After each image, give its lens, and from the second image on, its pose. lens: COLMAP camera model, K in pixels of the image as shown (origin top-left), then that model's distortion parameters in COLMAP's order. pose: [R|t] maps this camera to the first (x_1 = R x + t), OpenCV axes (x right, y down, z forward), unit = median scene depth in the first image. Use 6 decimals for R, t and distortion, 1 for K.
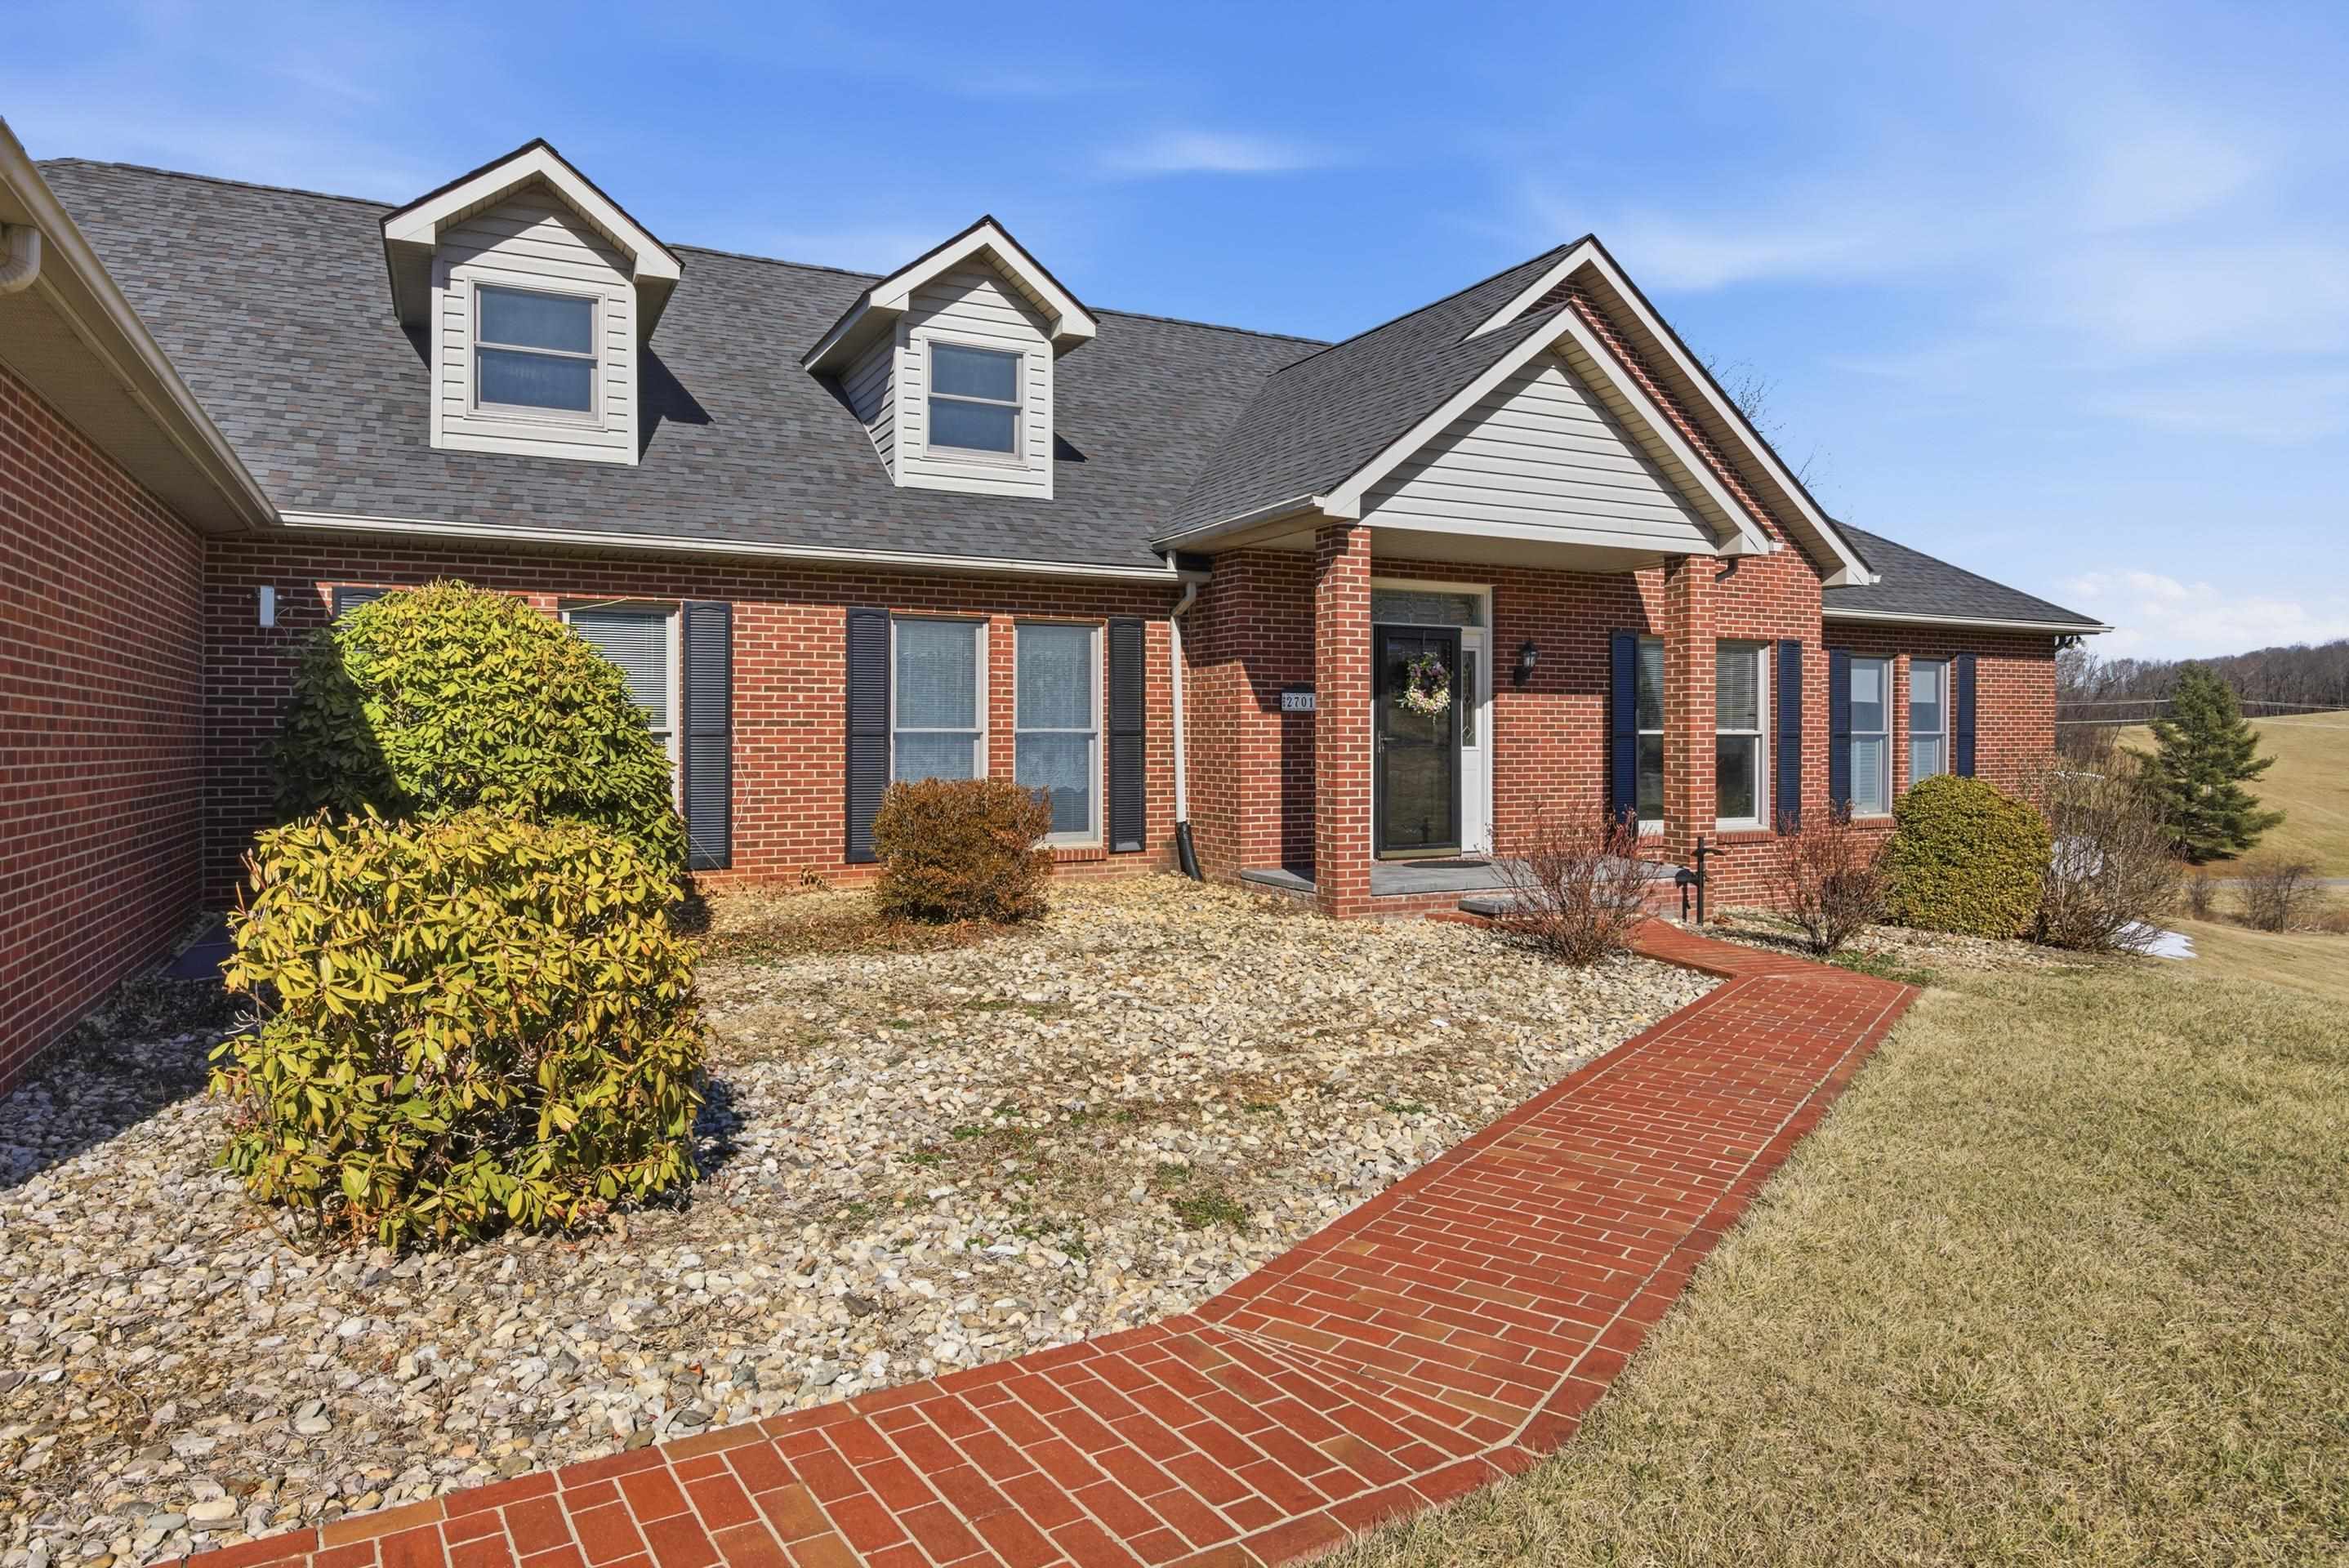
lens RADIAL K [[1421.8, 0, 1169.0], [0, 1421.8, 729.5], [0, 0, 1]] dist [-0.002190, -0.000293]
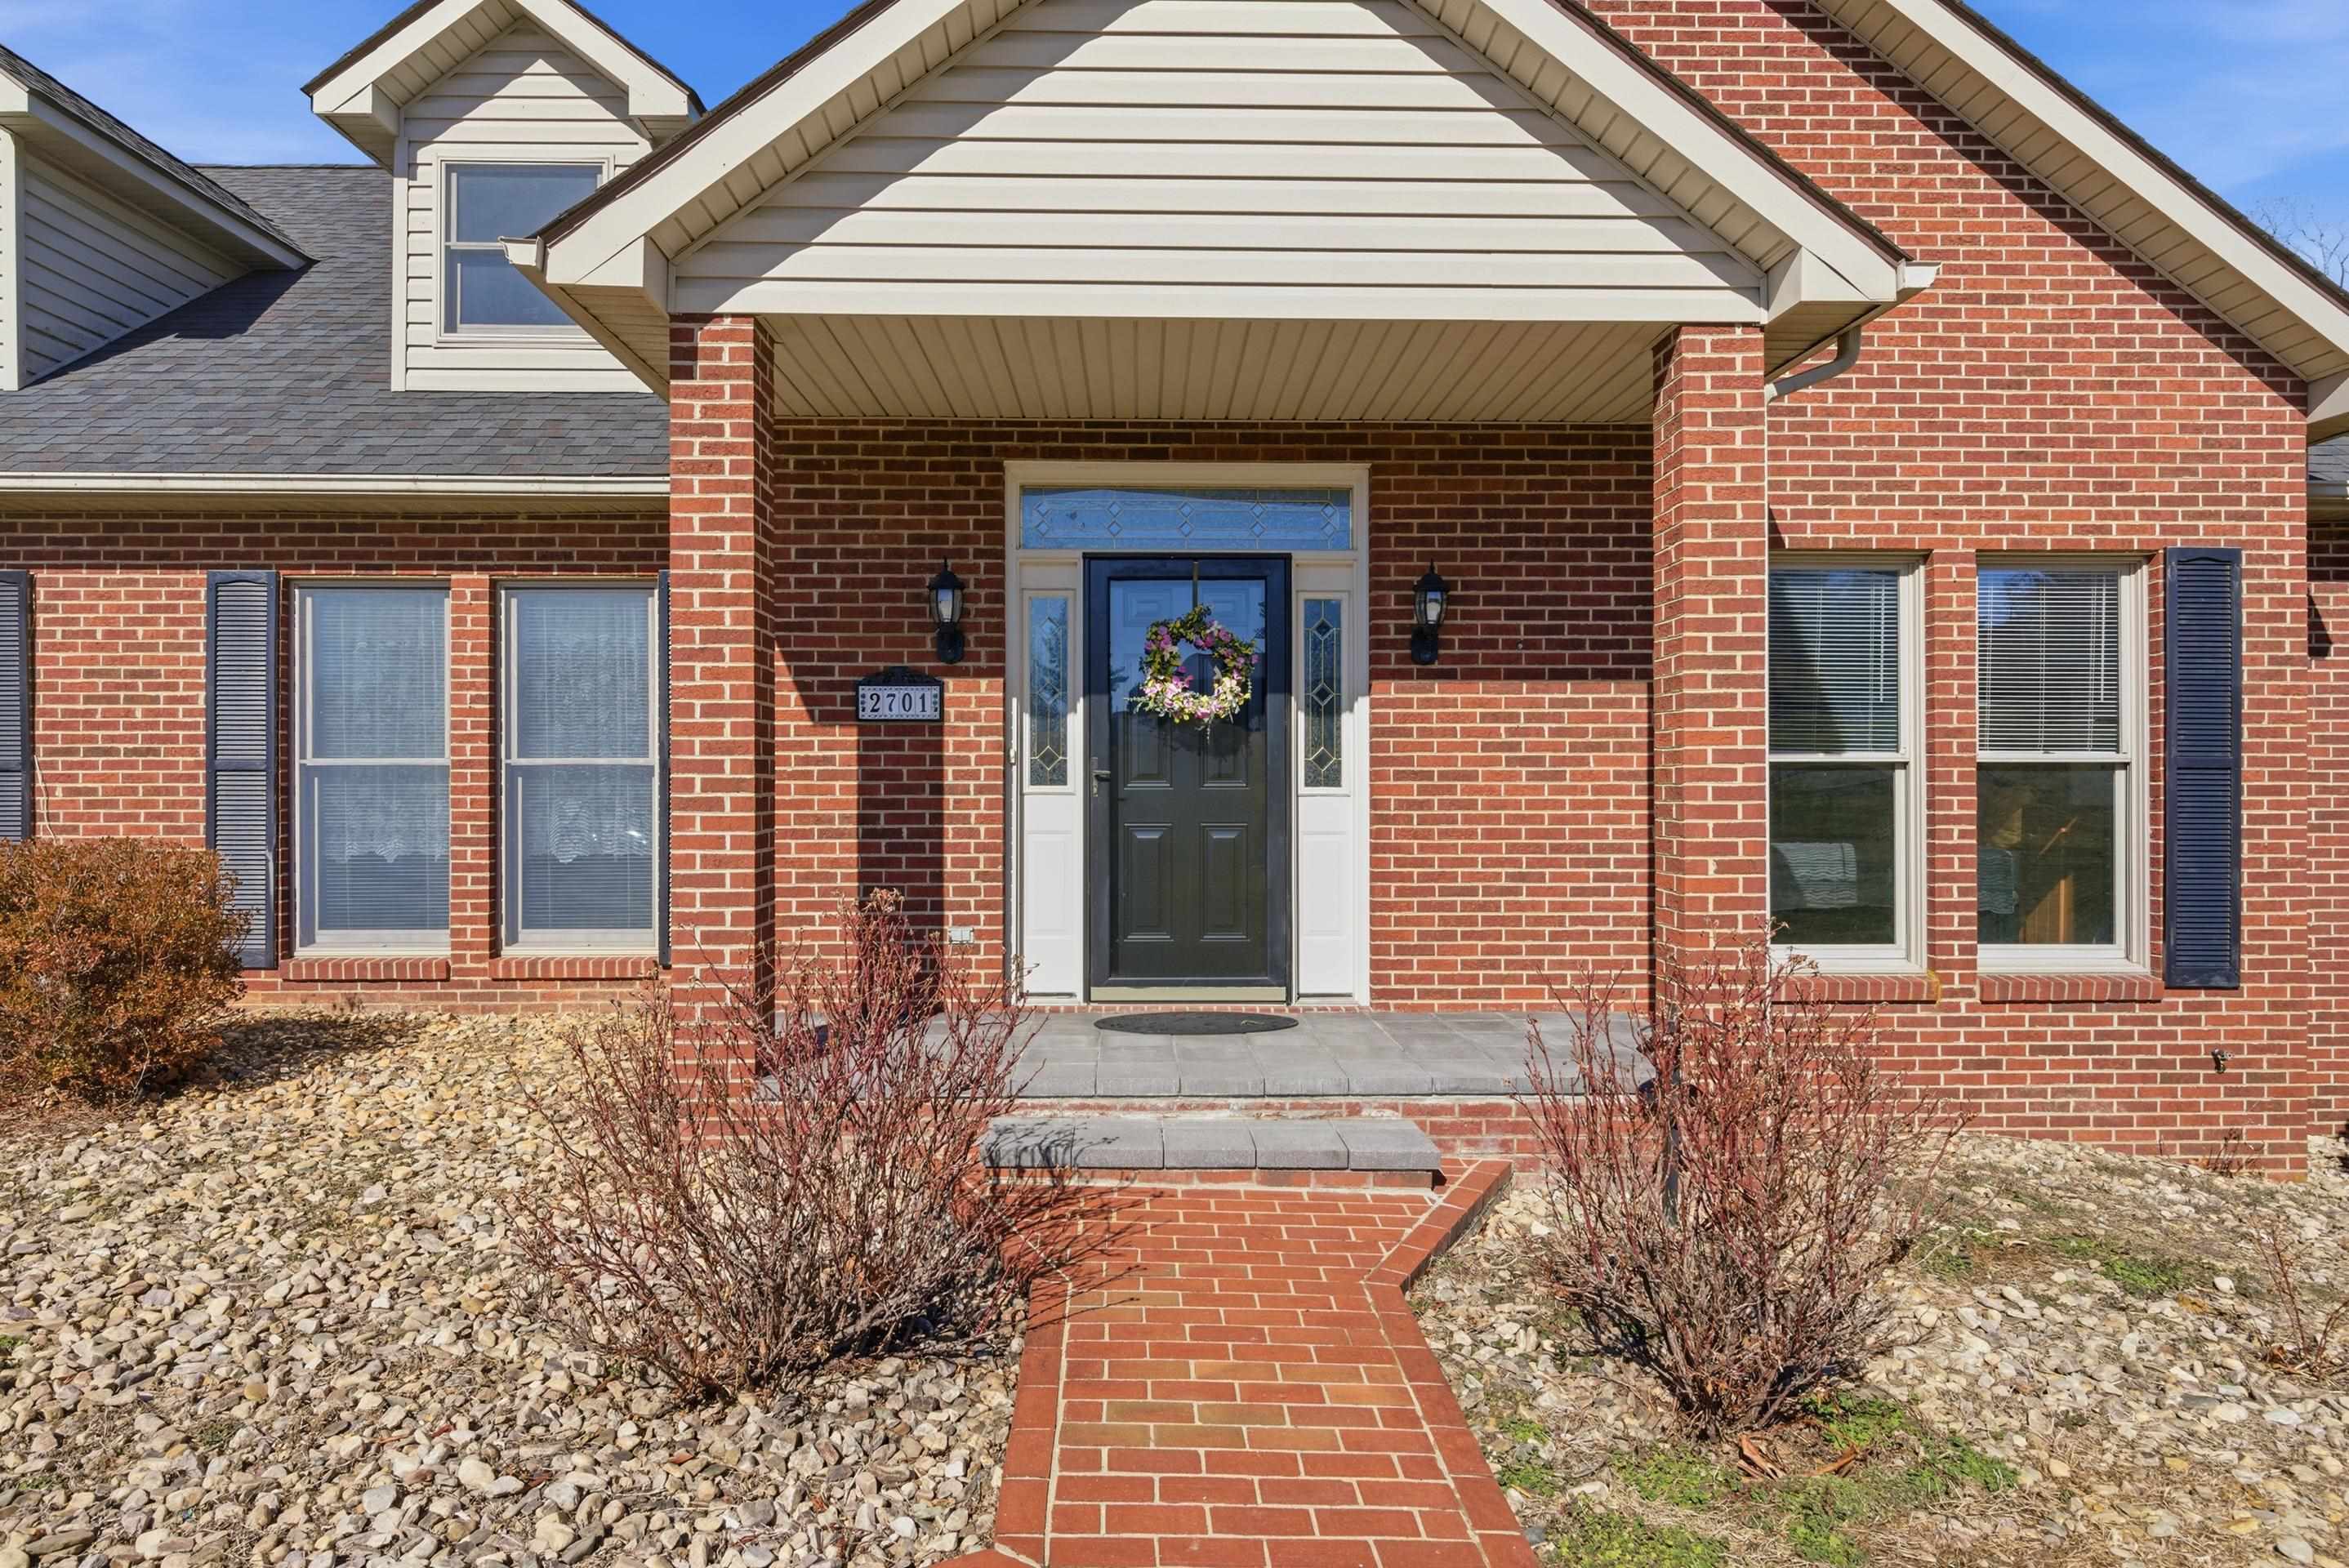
lens RADIAL K [[1456.7, 0, 1174.5], [0, 1456.7, 784.0], [0, 0, 1]] dist [-0.005143, -0.000782]
pose [[0.901111, -0.004685, -0.433563, 0.410613], [0.003405, 0.999987, -0.003729, 0.013060], [0.433575, 0.001884, 0.901115, 0.539571]]
